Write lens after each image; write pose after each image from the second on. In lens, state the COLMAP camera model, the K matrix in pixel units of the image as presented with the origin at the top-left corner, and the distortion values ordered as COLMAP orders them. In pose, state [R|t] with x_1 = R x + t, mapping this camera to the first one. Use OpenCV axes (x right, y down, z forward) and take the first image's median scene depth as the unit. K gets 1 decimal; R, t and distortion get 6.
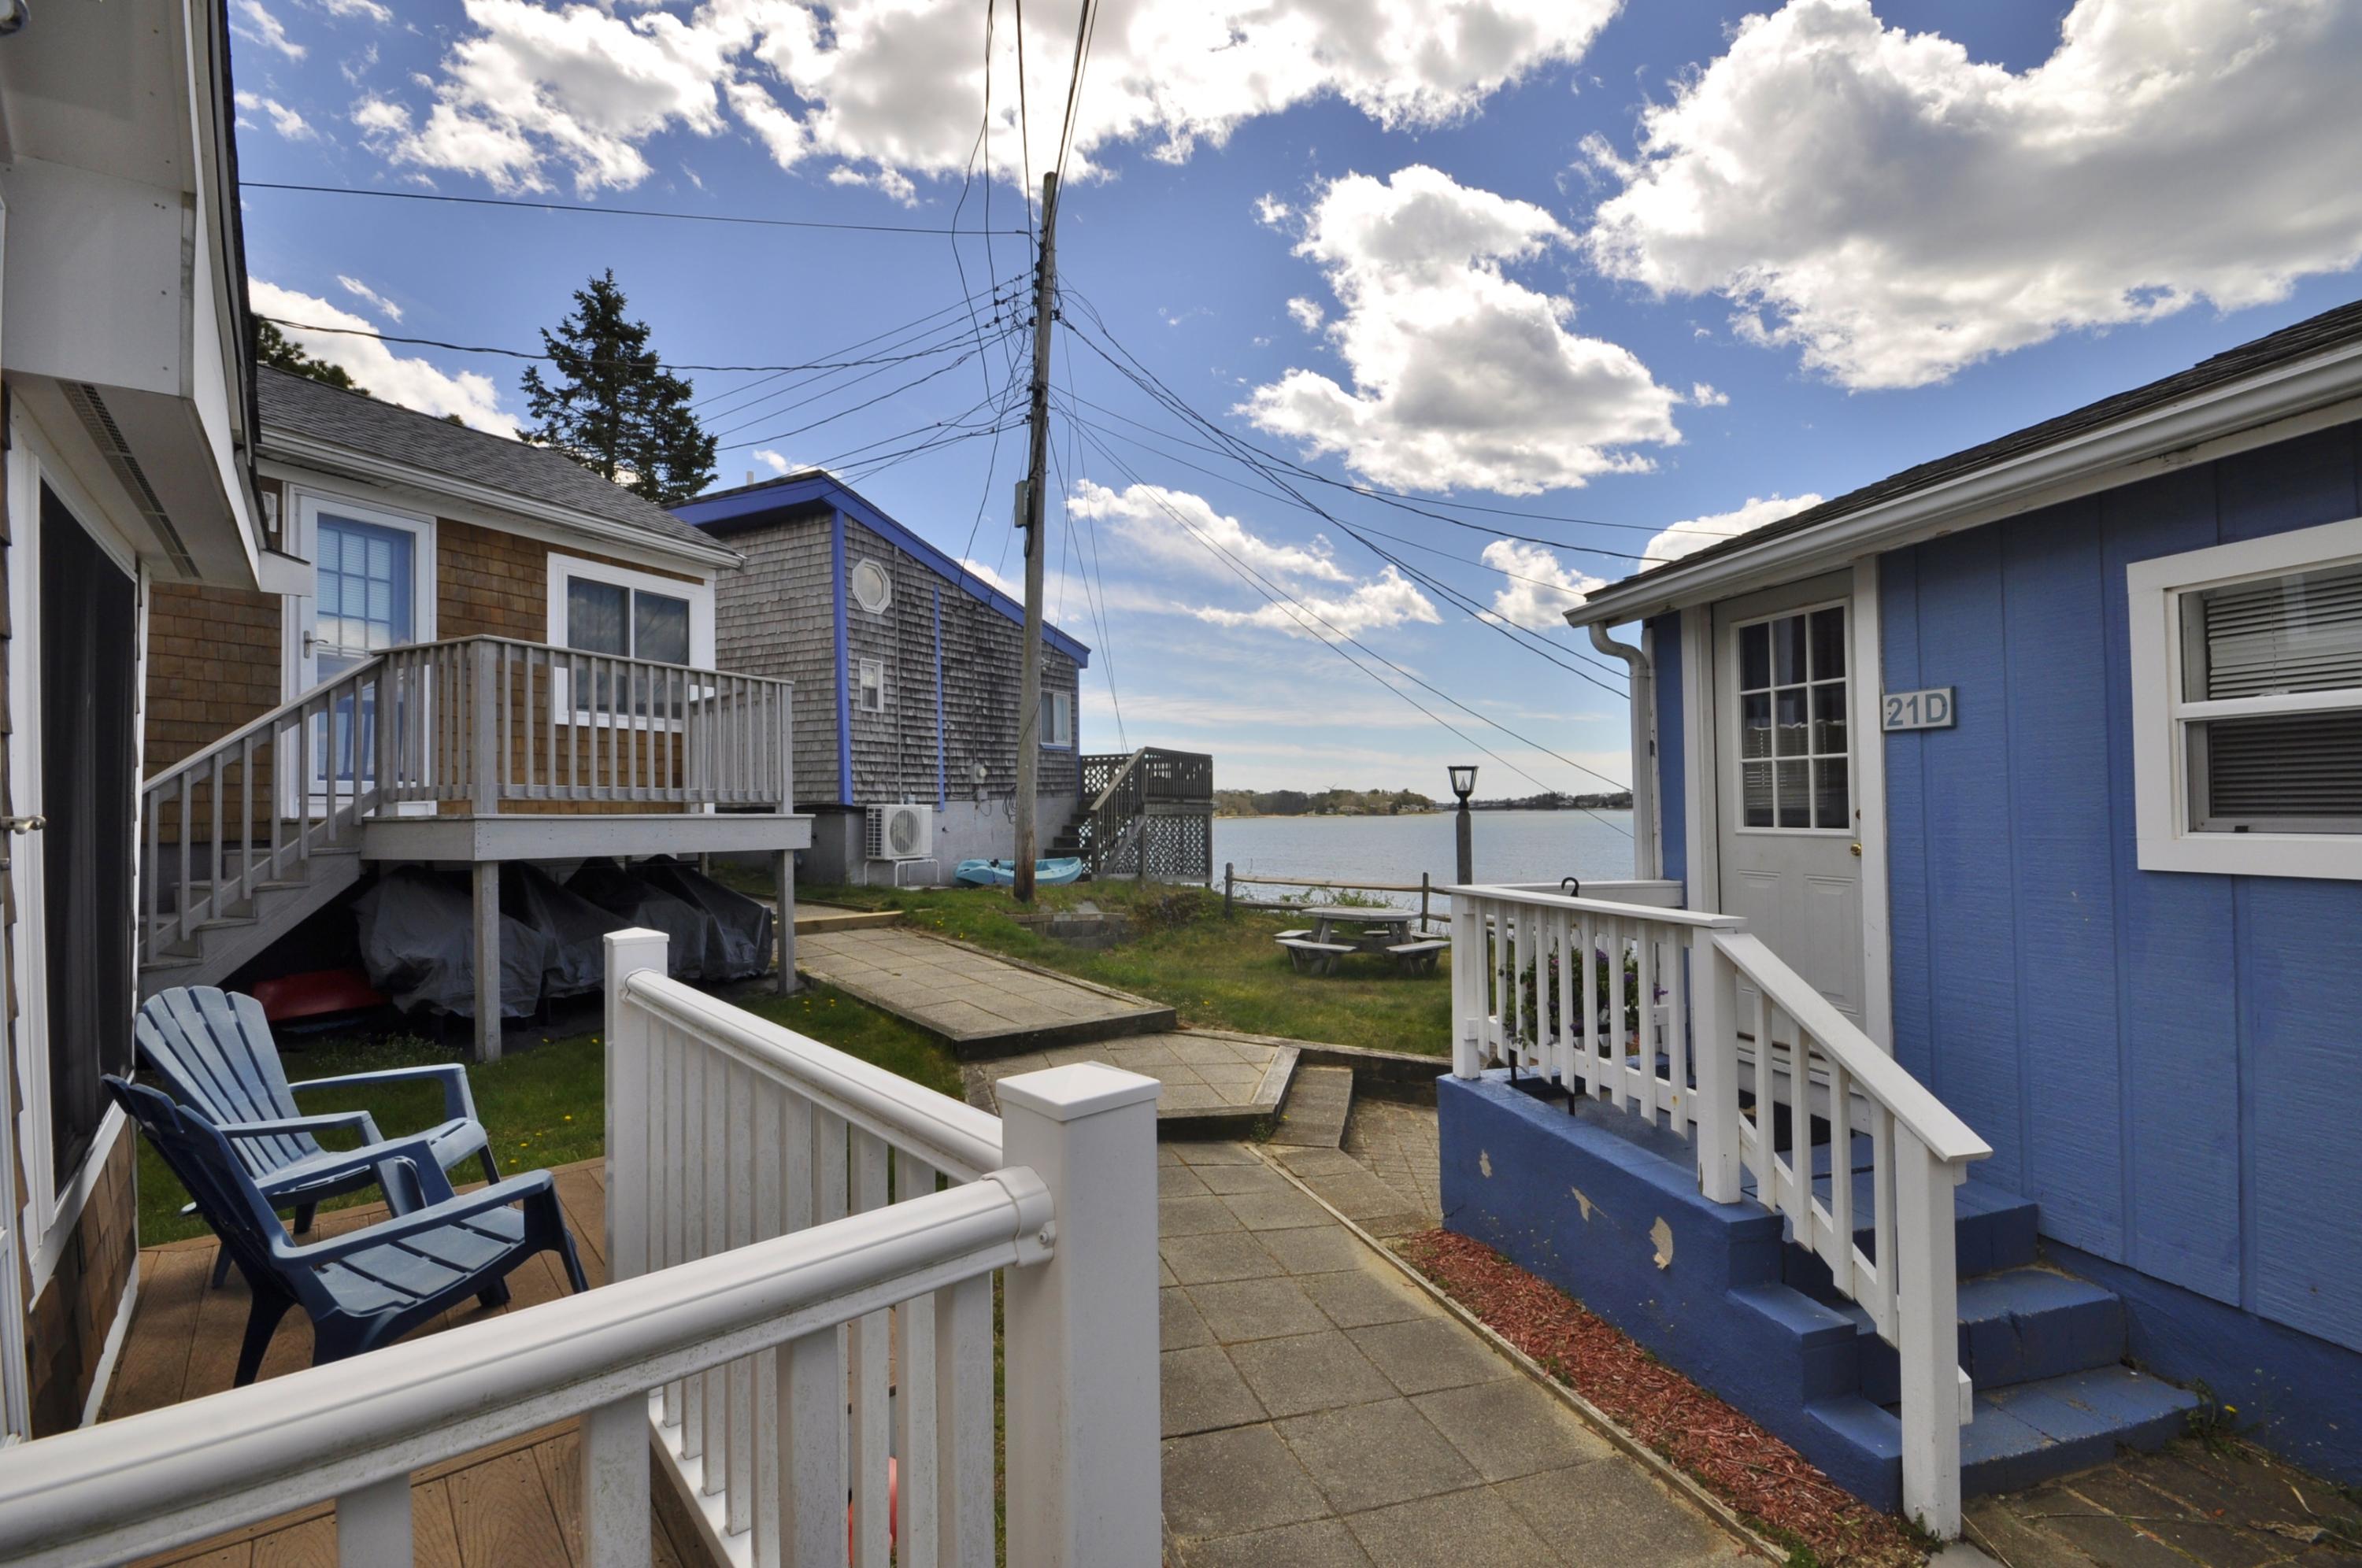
lens RADIAL K [[1034.1, 0, 1182.1], [0, 1034.1, 794.3], [0, 0, 1]] dist [0.004085, -0.007245]
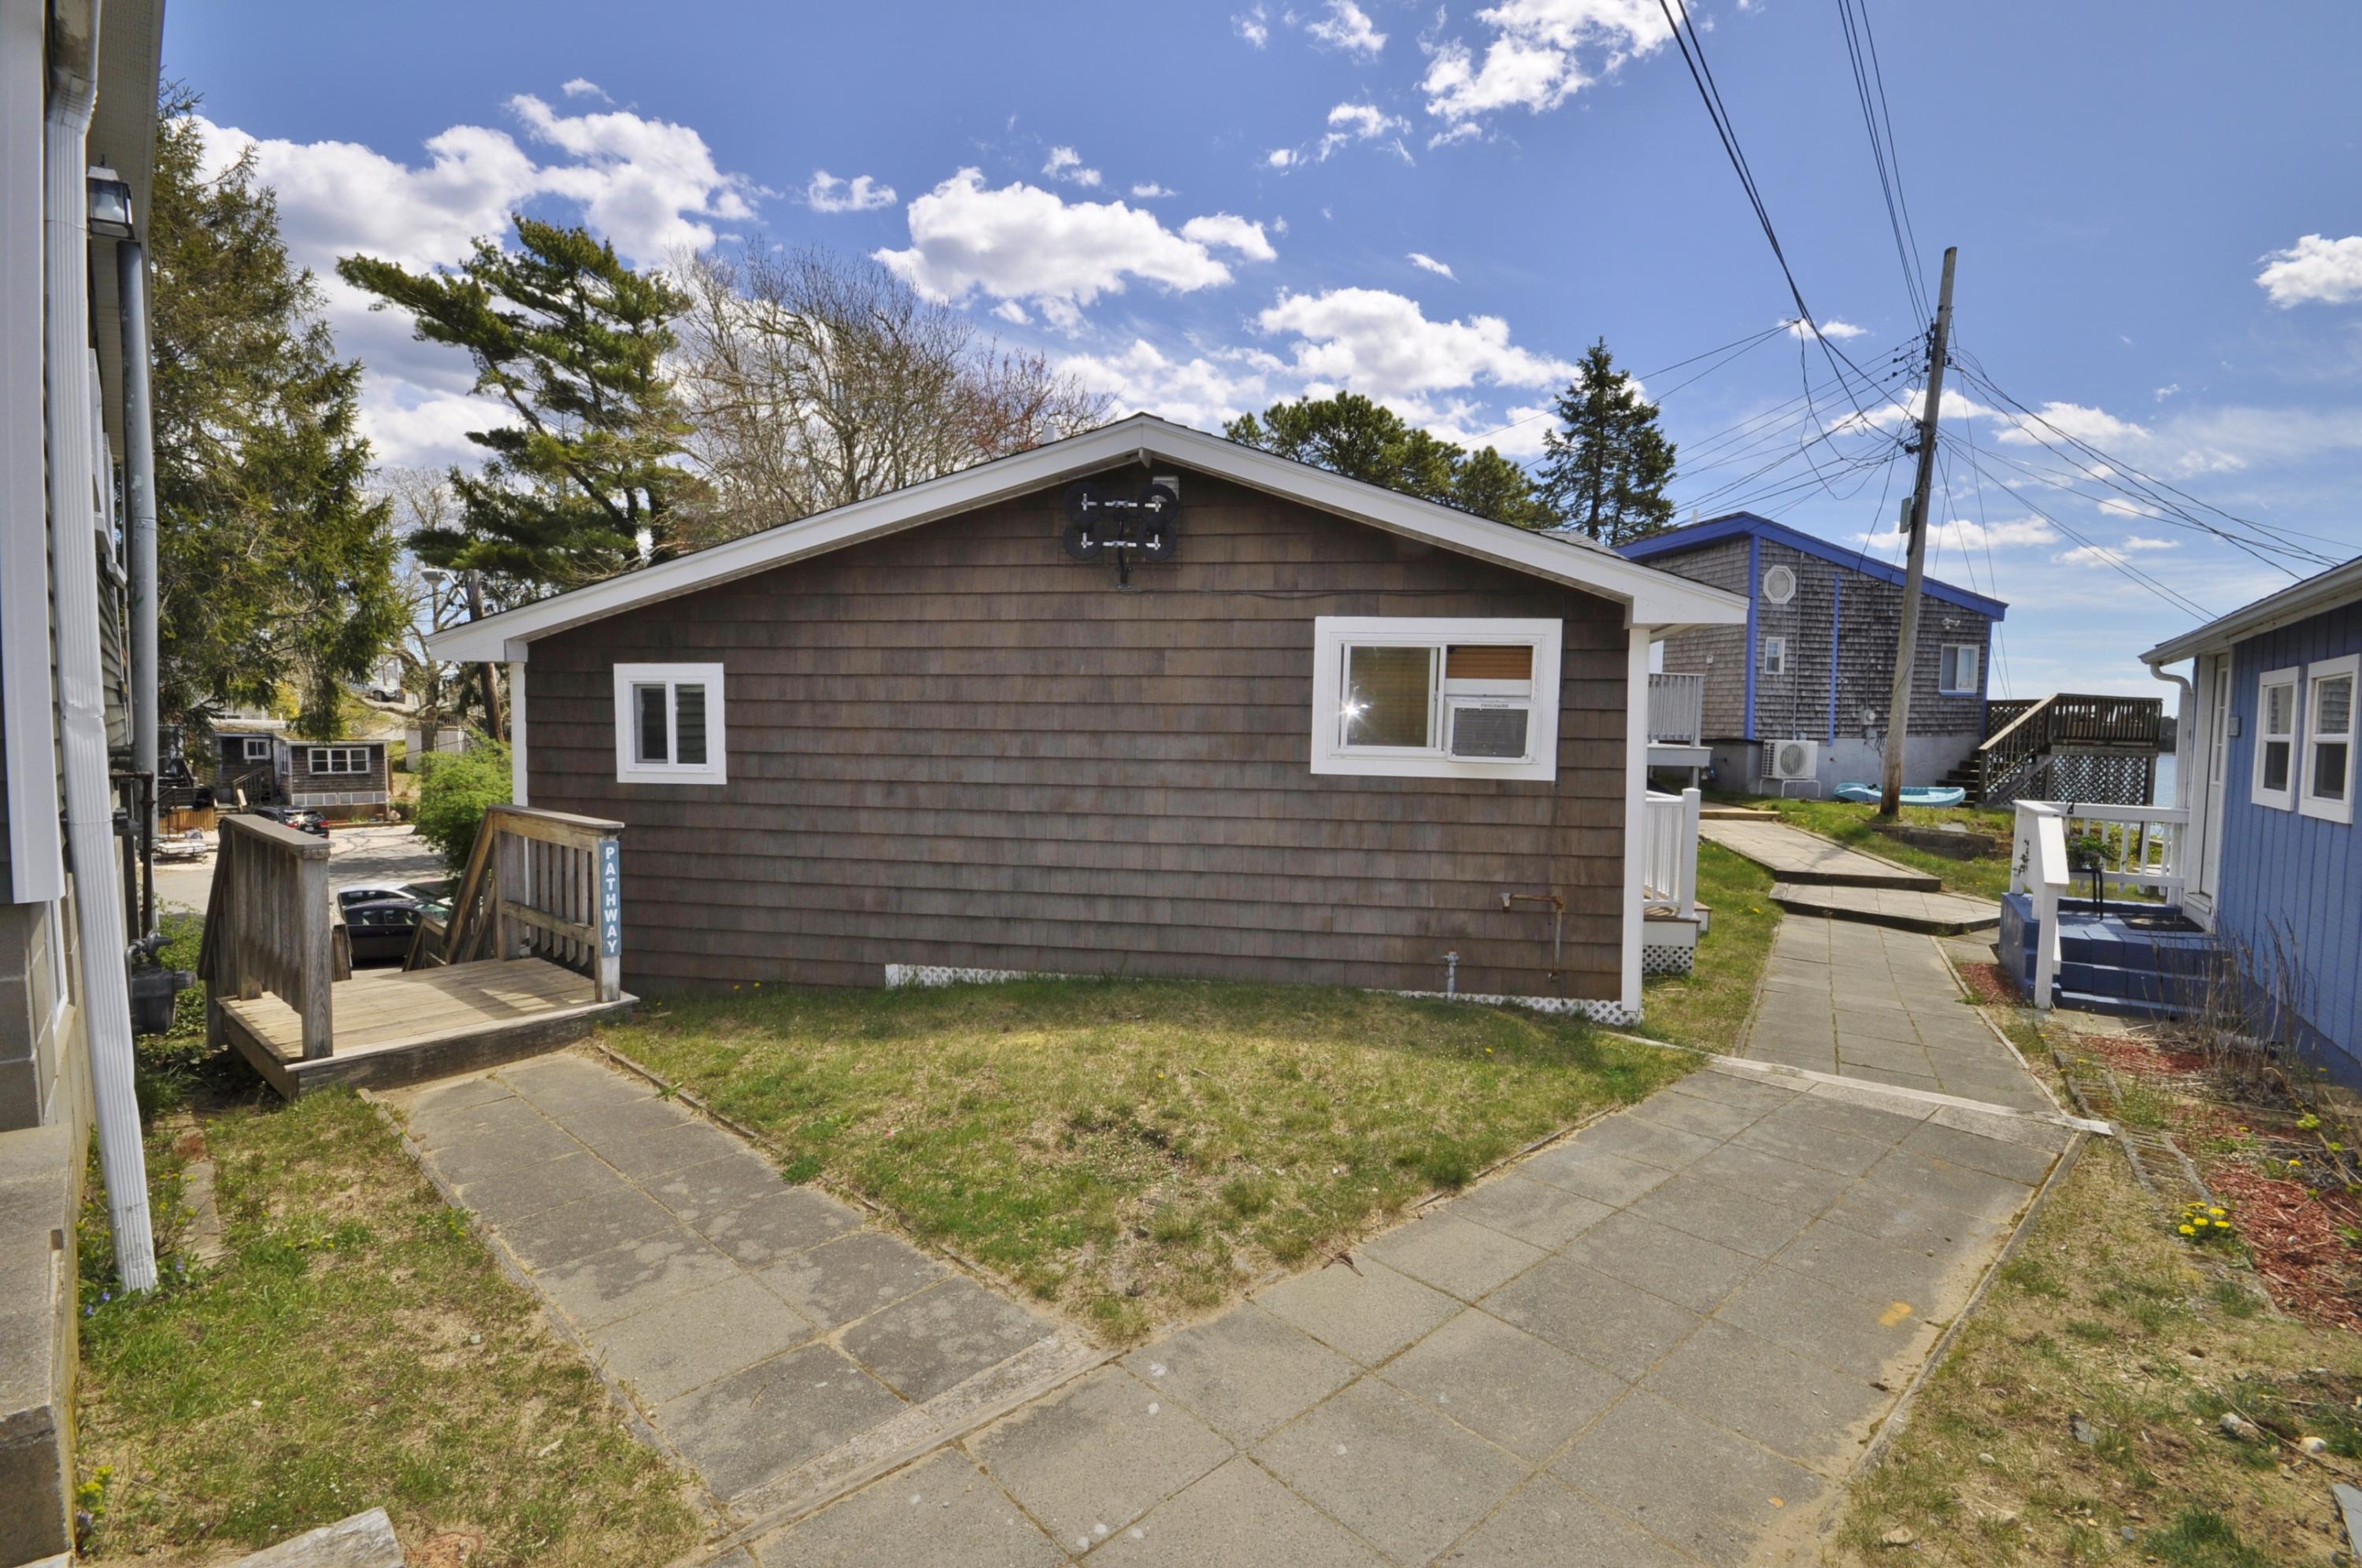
lens RADIAL K [[1034.1, 0, 1163.1], [0, 1034.1, 786.3], [0, 0, 1]] dist [0.004085, -0.007245]
pose [[0.643043, 0.070288, -0.762598, 0.252809], [-0.015714, 0.996781, 0.078622, -0.024571], [0.765669, -0.038574, 0.642078, -0.554608]]
